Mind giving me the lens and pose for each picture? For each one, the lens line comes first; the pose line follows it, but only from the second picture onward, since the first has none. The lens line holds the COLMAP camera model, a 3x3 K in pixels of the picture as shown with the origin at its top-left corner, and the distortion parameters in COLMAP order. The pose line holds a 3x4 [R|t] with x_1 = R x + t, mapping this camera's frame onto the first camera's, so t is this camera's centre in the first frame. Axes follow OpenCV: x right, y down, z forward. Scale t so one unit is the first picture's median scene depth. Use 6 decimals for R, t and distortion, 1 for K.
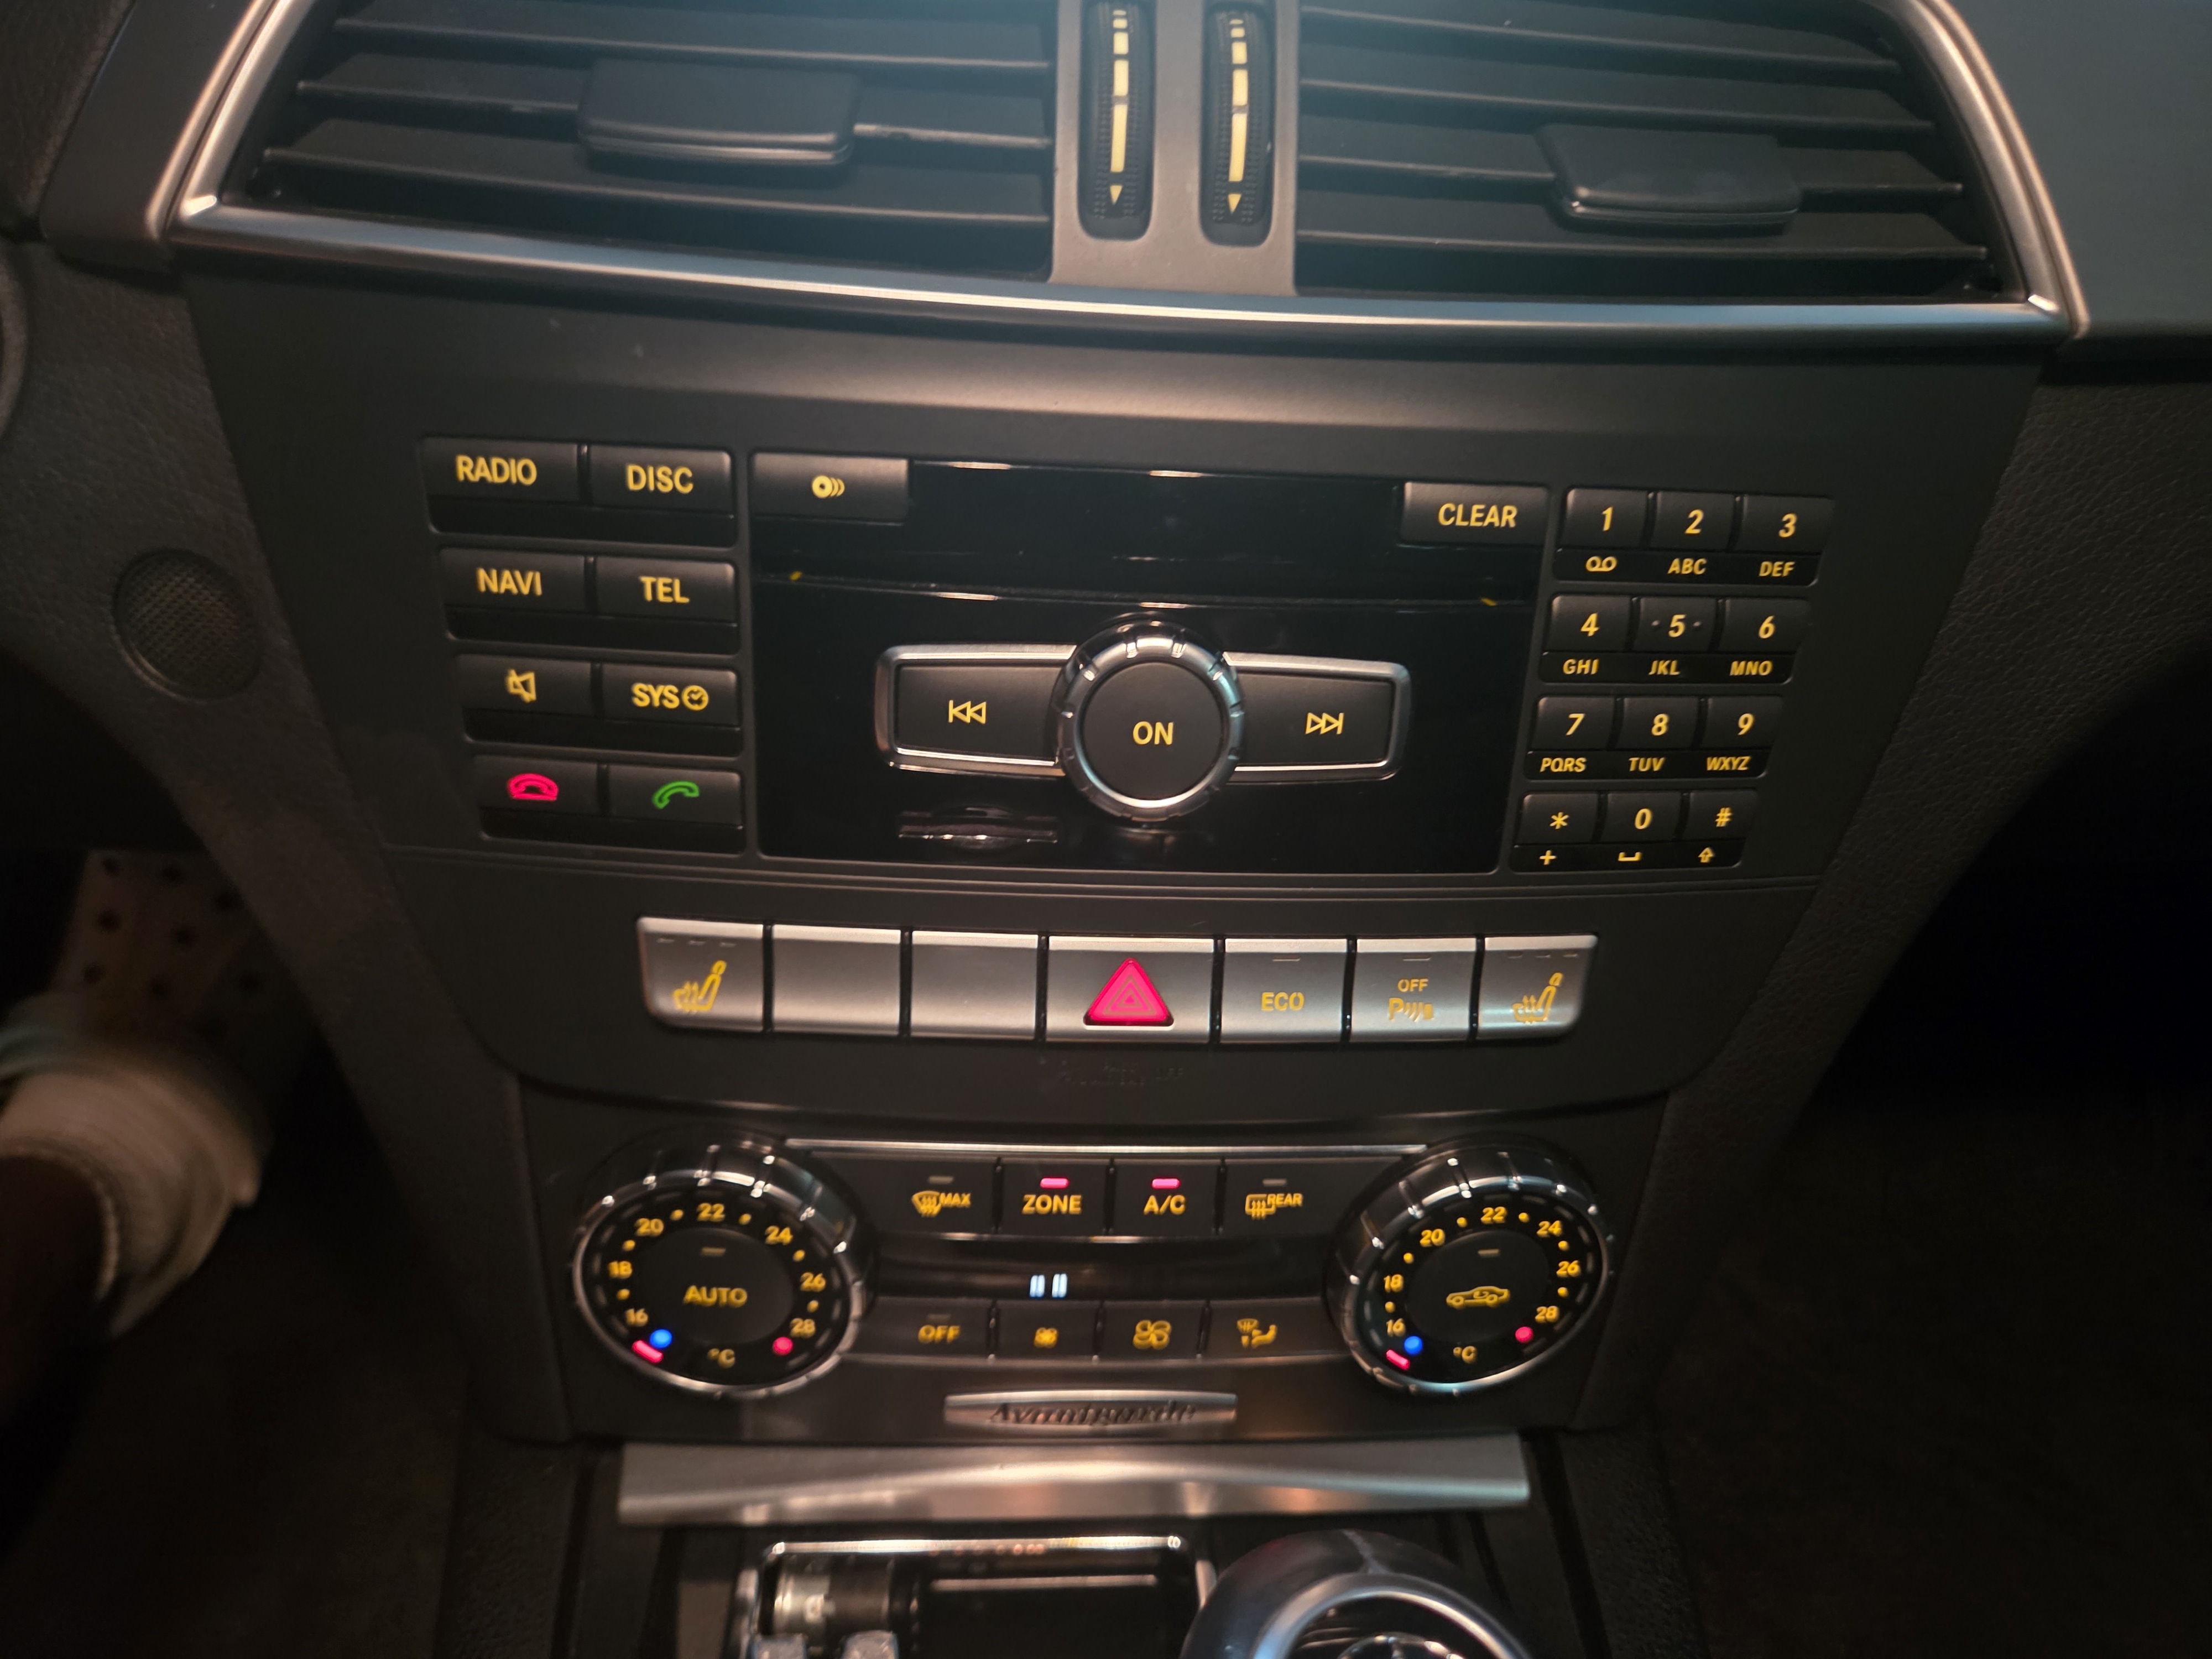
lens RADIAL K [[1579.9, 0, 1102.4], [0, 1579.9, 824.0], [0, 0, 1]] dist [0.023121, -0.035078]
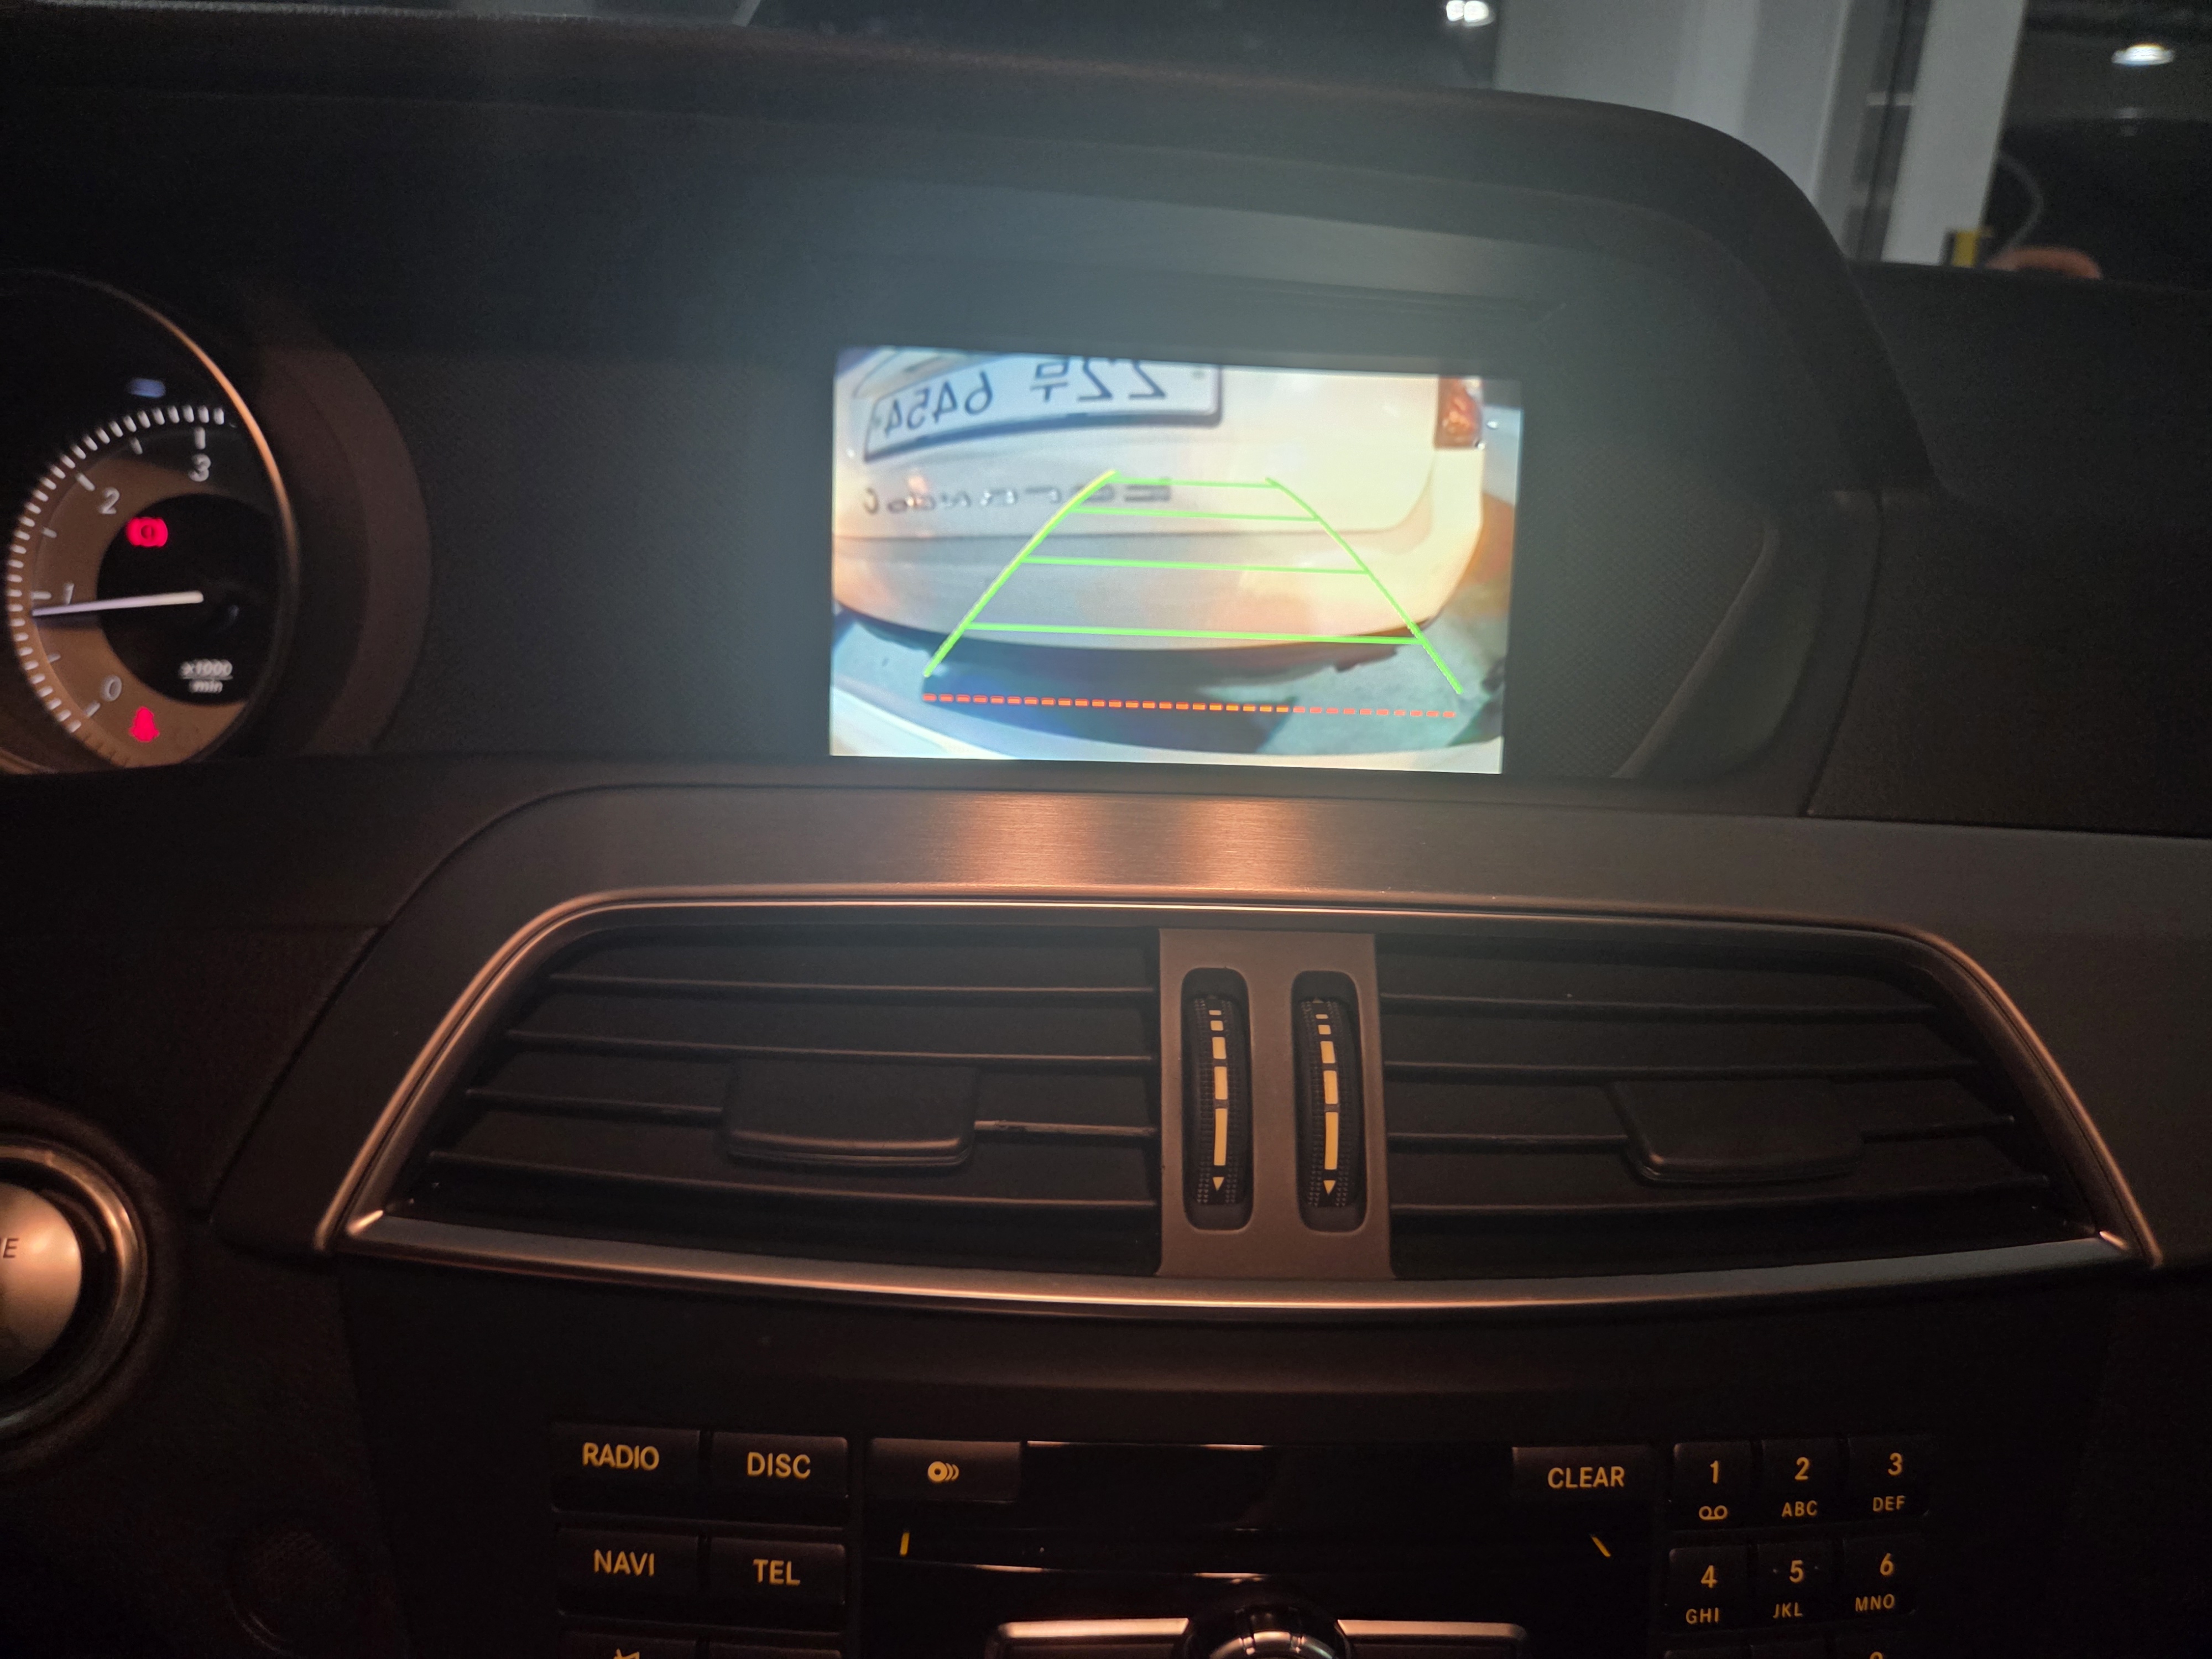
lens RADIAL K [[1487.7, 0, 1098.1], [0, 1487.7, 849.9], [0, 0, 1]] dist [0.034531, -0.040483]
pose [[0.999571, -0.017238, -0.023698, -0.035779], [0.010339, 0.964132, -0.265220, -0.277889], [0.027420, 0.264861, 0.963897, -0.023188]]
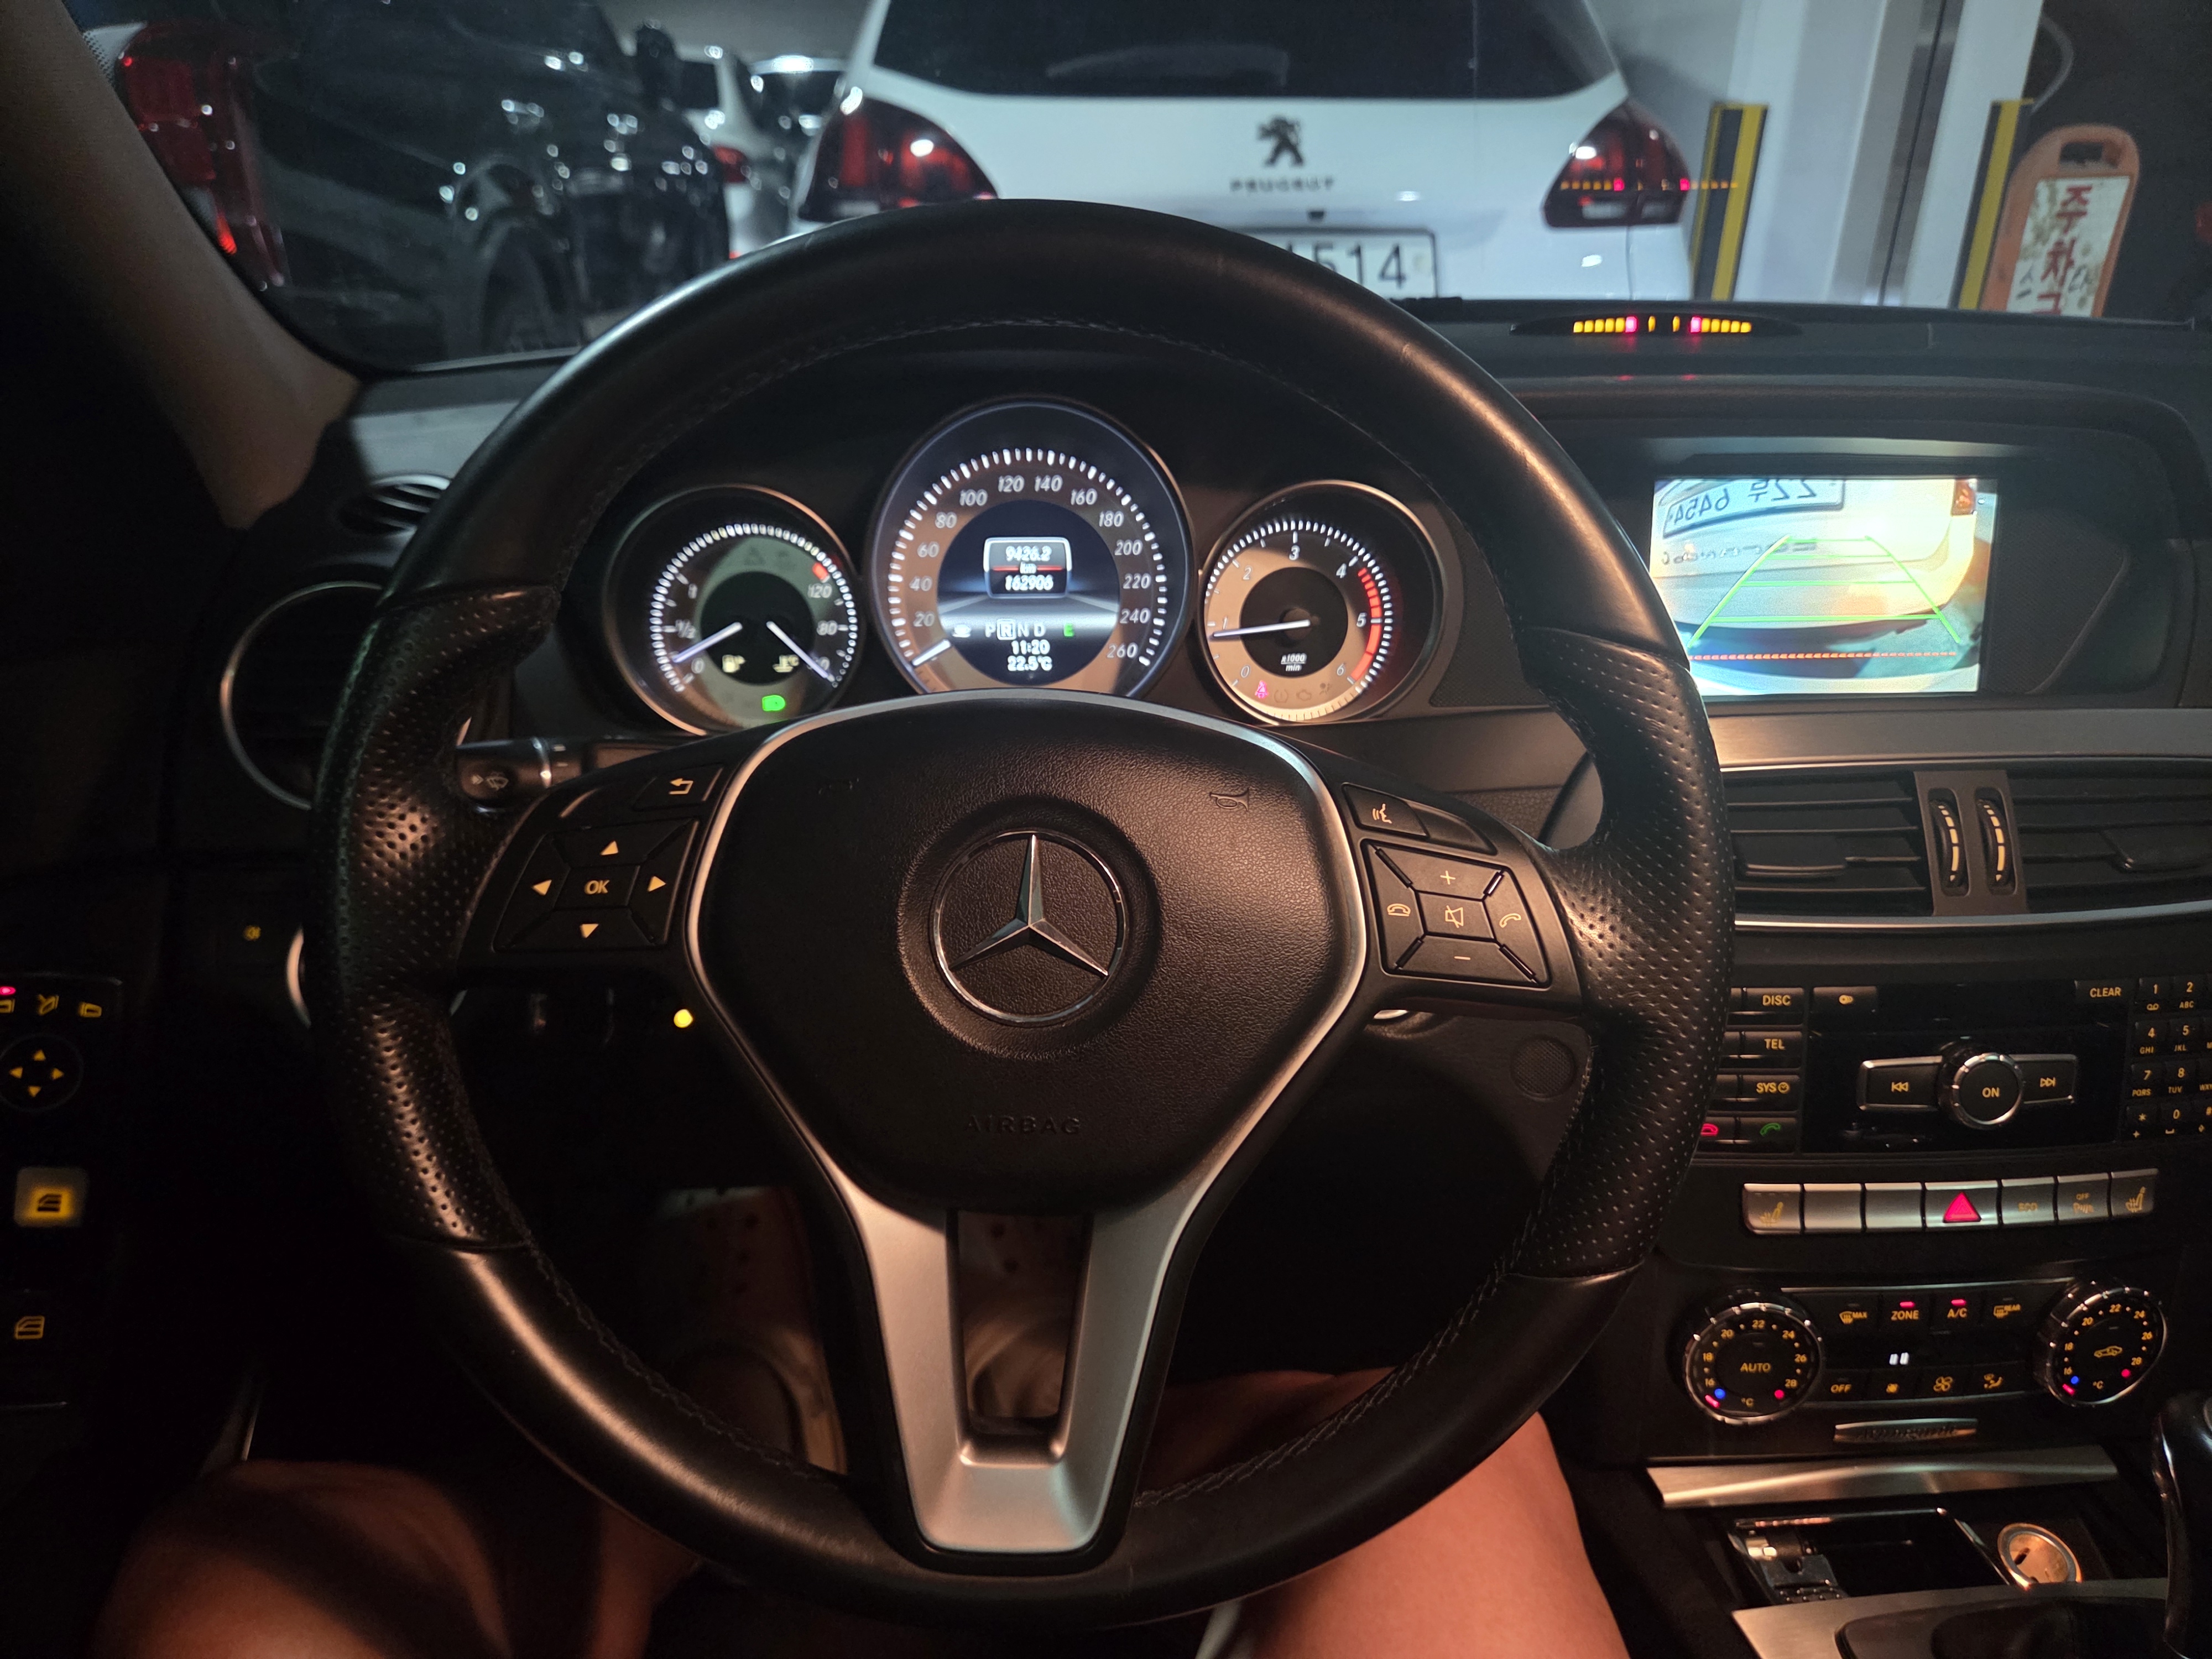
lens RADIAL K [[1487.7, 0, 1106.1], [0, 1487.7, 832.3], [0, 0, 1]] dist [0.034531, -0.040483]
pose [[0.998073, -0.060806, -0.012398, -1.037620], [0.057644, 0.982400, -0.177671, -0.098165], [0.022983, 0.176614, 0.984012, -1.106015]]
